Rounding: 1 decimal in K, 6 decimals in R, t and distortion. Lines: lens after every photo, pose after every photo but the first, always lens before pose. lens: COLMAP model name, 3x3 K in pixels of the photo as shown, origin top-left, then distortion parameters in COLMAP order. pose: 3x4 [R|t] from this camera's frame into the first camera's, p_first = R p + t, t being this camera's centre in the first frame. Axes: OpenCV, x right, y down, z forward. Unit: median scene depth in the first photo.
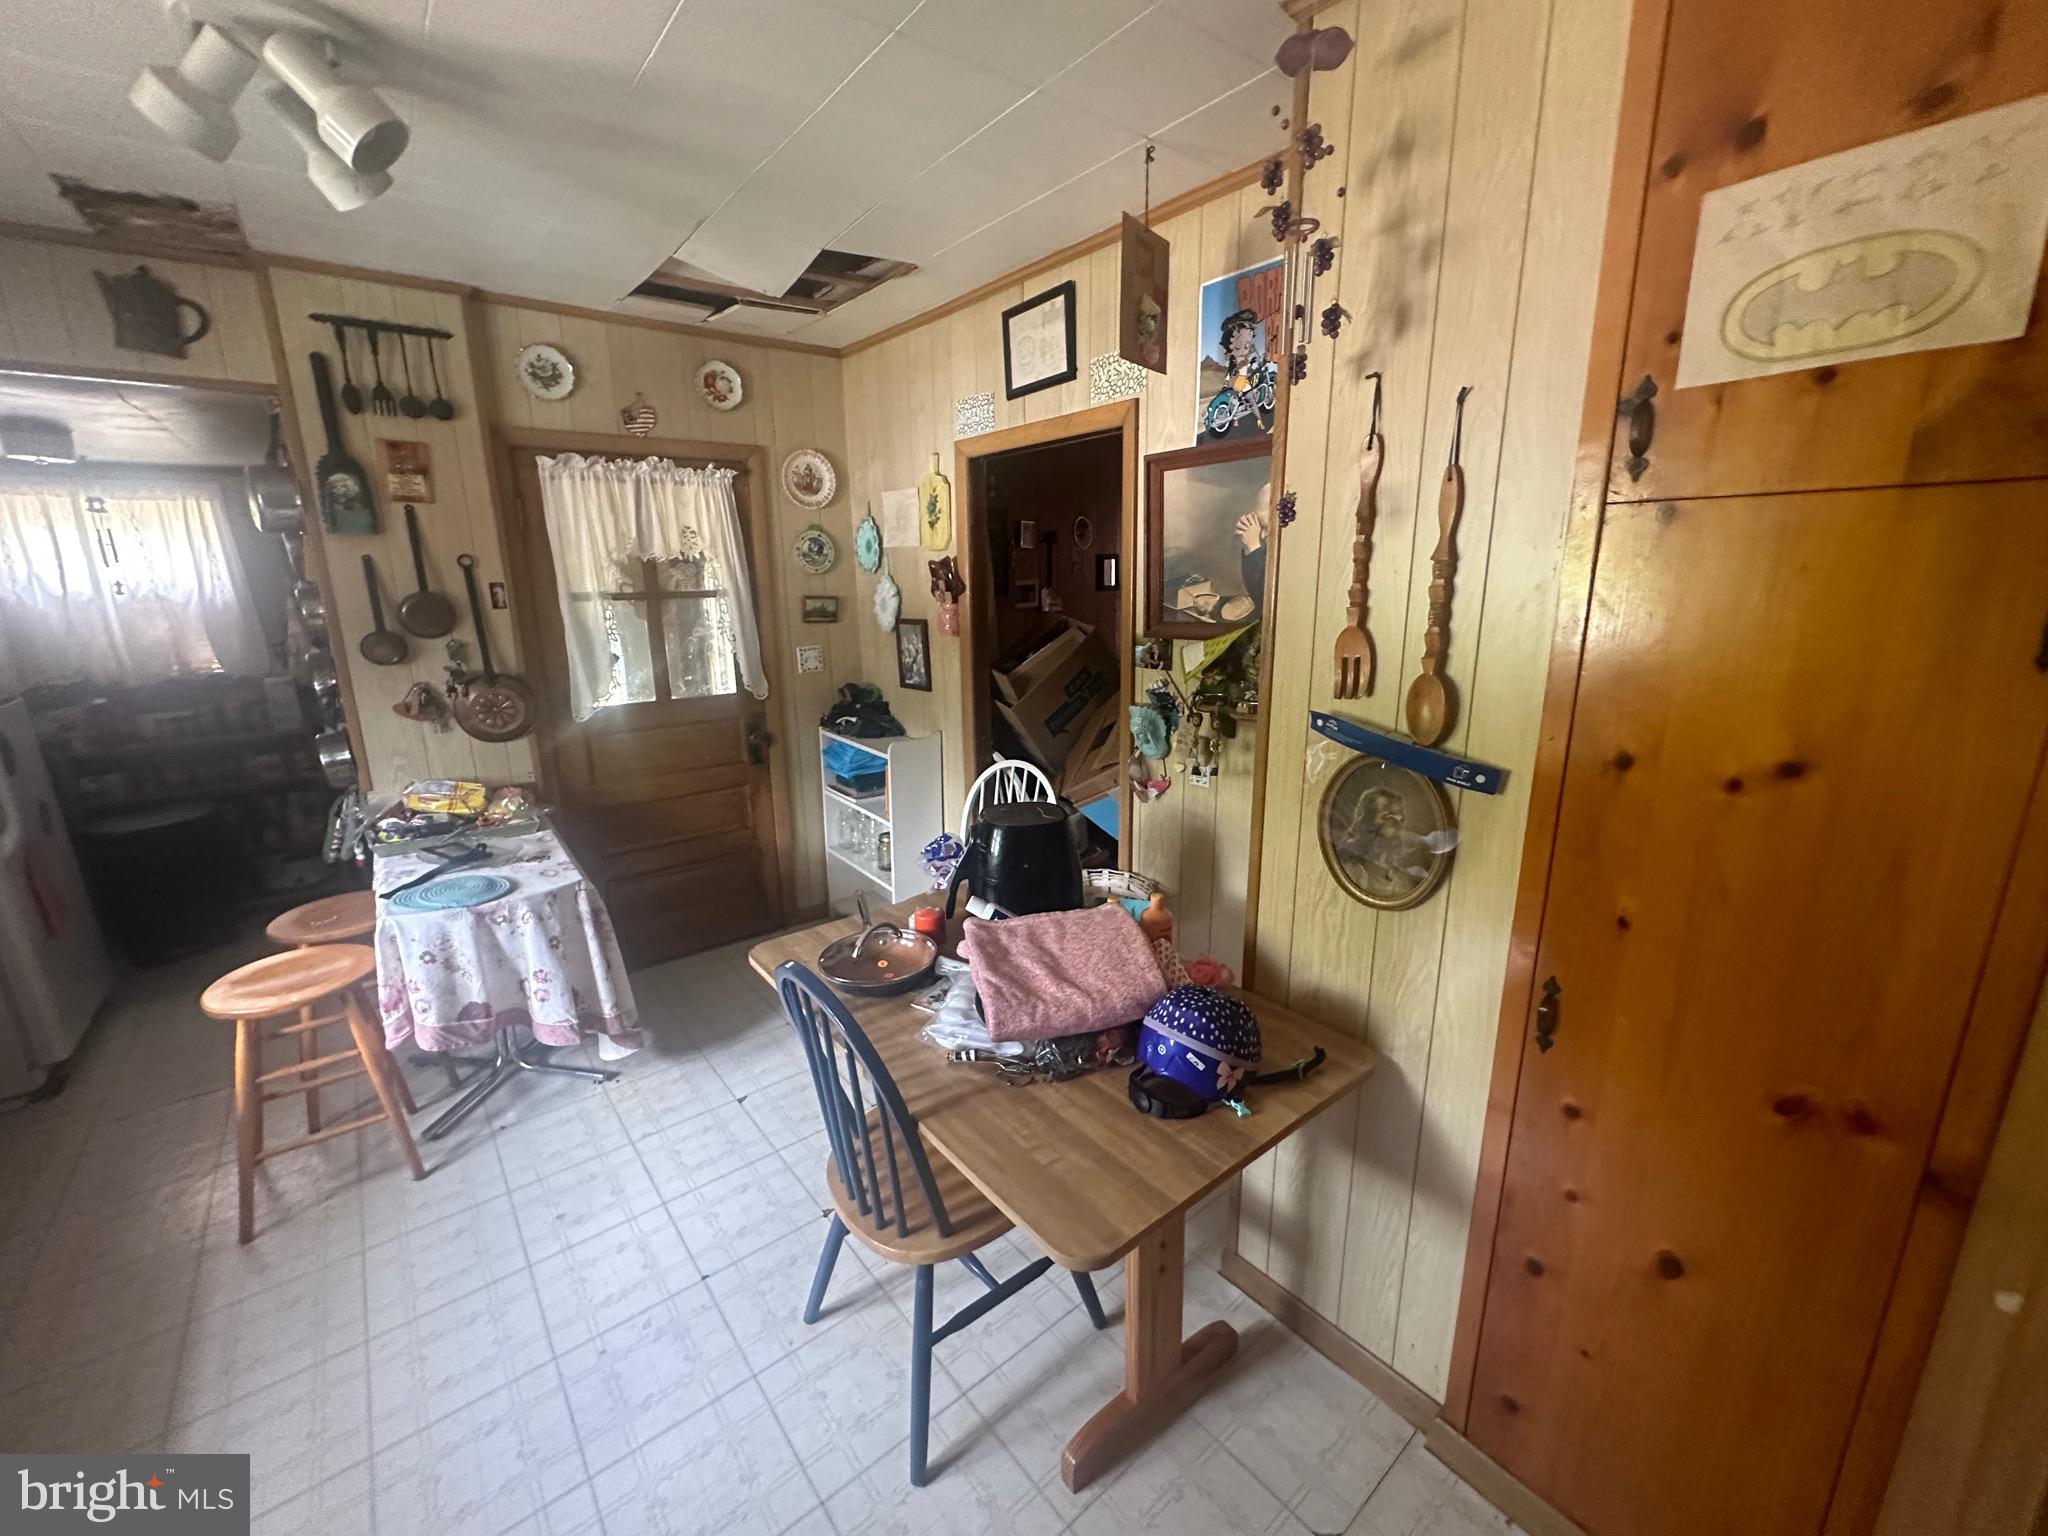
lens RADIAL K [[818.3, 0, 1024.0], [0, 818.3, 768.0], [0, 0, 1]] dist [-0.007932, 0.002290]
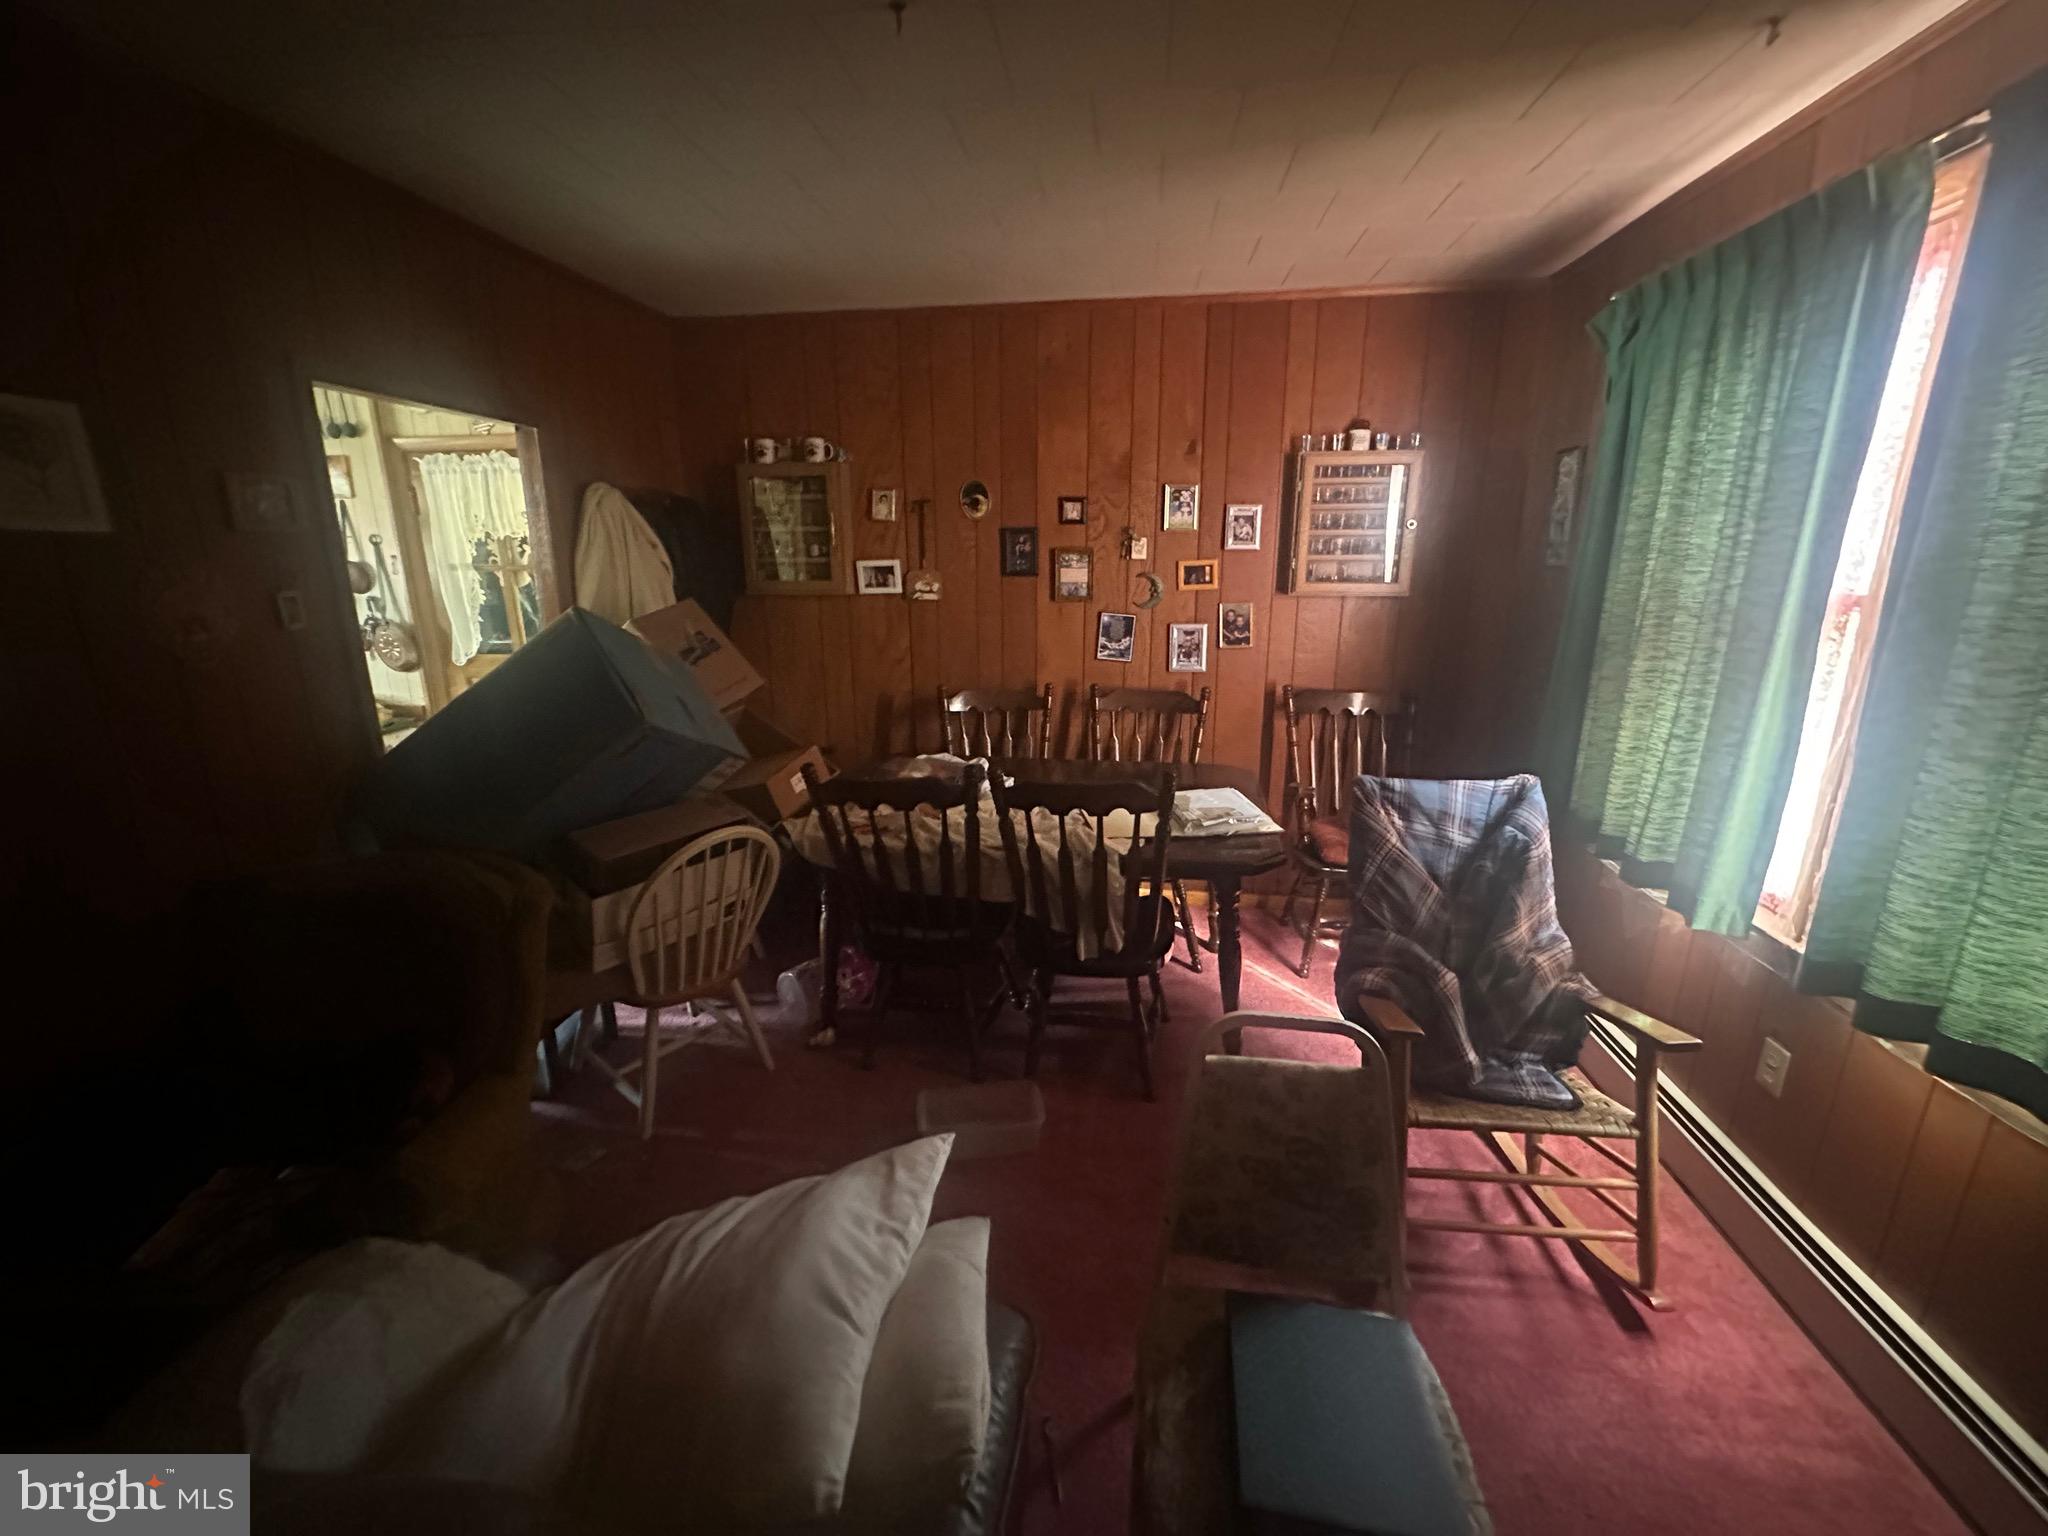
lens RADIAL K [[818.3, 0, 1024.0], [0, 818.3, 768.0], [0, 0, 1]] dist [-0.007932, 0.002290]
pose [[0.692333, 0.195606, -0.694560, 1.017505], [-0.174365, 0.979383, 0.102013, -0.187050], [0.700194, 0.050480, 0.712166, 0.730949]]
